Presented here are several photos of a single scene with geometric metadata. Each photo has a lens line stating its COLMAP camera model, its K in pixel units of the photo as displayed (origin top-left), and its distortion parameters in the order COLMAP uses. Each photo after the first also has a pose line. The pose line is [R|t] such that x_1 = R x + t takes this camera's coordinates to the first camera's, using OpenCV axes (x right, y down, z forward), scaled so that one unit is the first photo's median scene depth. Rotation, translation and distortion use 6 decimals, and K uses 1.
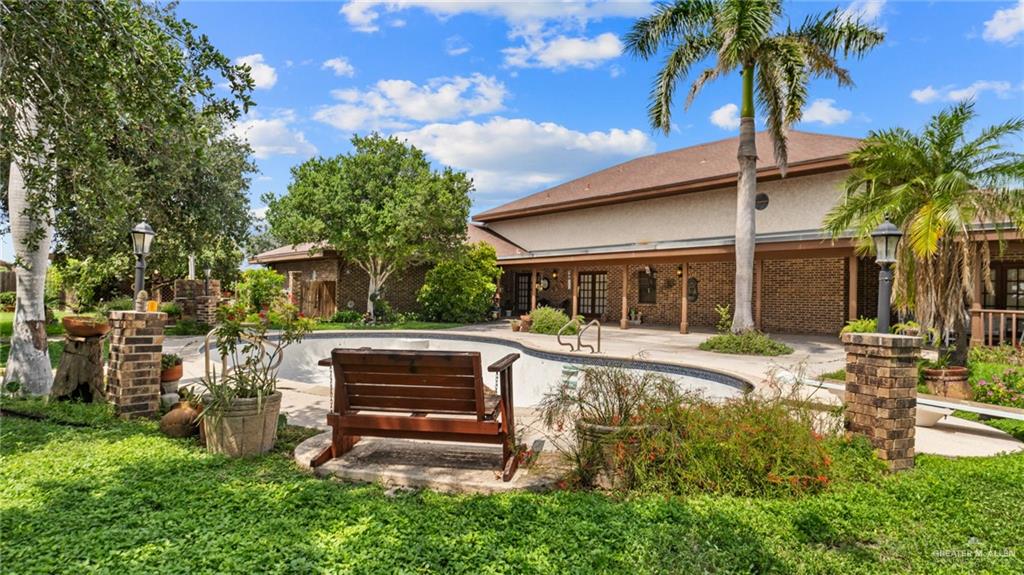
lens RADIAL K [[570.0, 0, 509.7], [0, 570.0, 291.3], [0, 0, 1]] dist [0.003364, 0.000892]
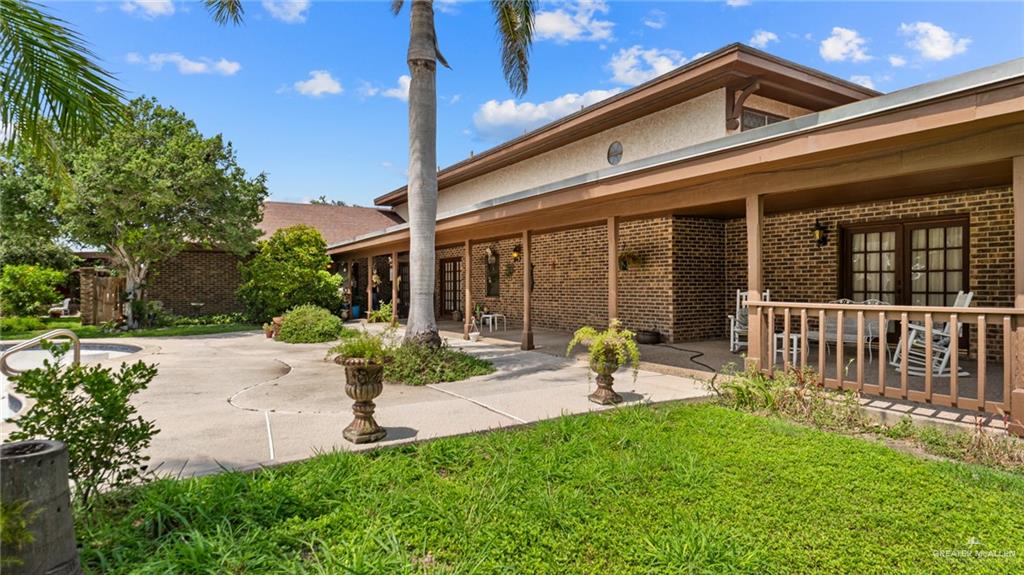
lens RADIAL K [[570.0, 0, 514.1], [0, 570.0, 288.9], [0, 0, 1]] dist [0.003364, 0.000892]
pose [[0.990185, -0.021057, -0.138165, 0.384331], [0.021823, 0.999754, 0.004026, 0.007644], [0.138047, -0.007002, 0.990401, 0.254718]]
